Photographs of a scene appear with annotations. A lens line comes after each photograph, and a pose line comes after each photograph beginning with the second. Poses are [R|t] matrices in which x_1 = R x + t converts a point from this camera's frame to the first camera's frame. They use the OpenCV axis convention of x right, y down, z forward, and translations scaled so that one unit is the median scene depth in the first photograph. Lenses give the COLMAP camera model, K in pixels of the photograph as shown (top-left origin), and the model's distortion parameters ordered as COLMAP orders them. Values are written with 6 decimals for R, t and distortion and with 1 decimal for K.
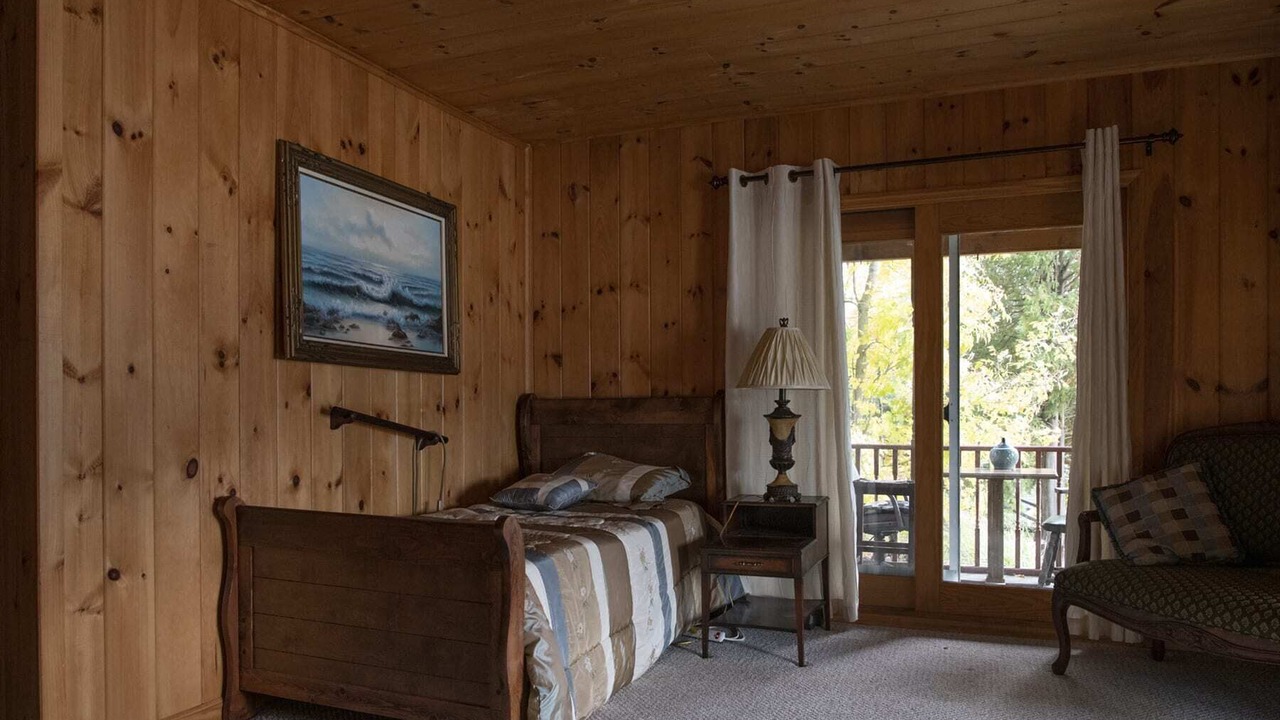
lens RADIAL K [[942.6, 0, 640.0], [0, 942.6, 360.0], [0, 0, 1]] dist [-0.003665, 0.000735]
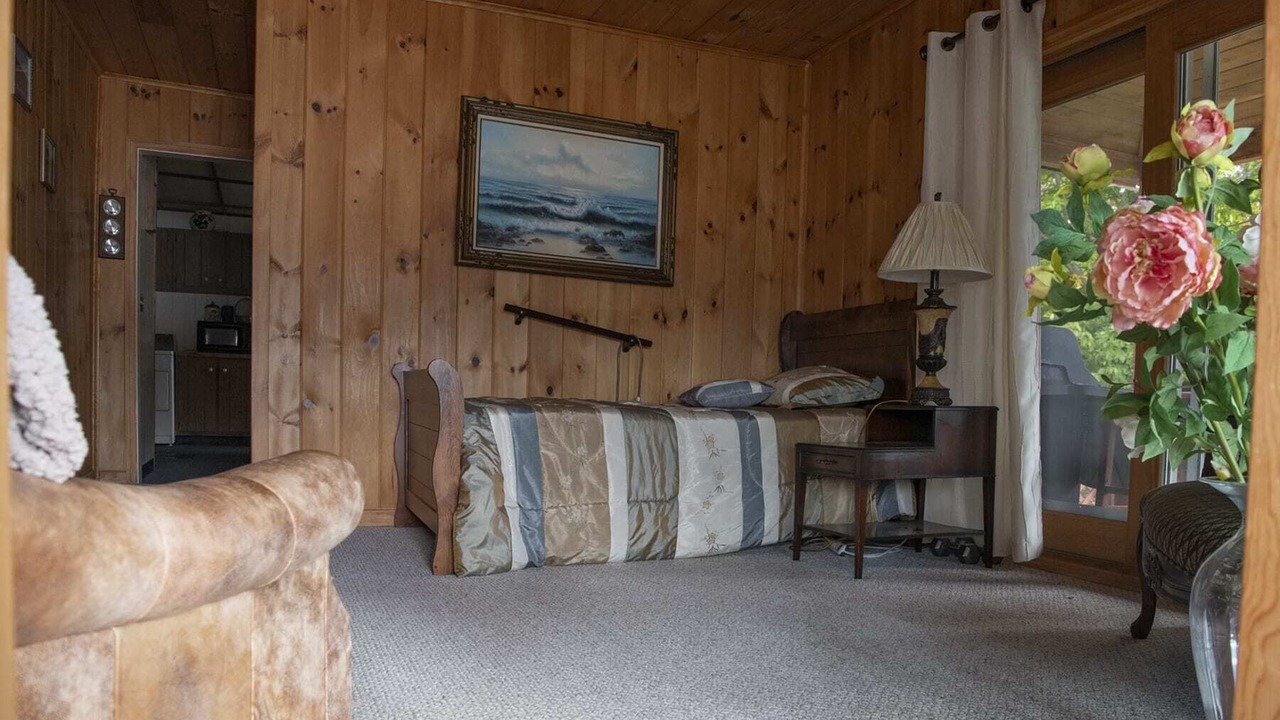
lens RADIAL K [[957.8, 0, 639.4], [0, 957.8, 406.7], [0, 0, 1]] dist [-0.055302, 0.000629]
pose [[0.692421, 0.025396, -0.721047, 0.647435], [0.004103, 0.999226, 0.039133, 0.124461], [0.721482, -0.030055, 0.691780, 0.232396]]
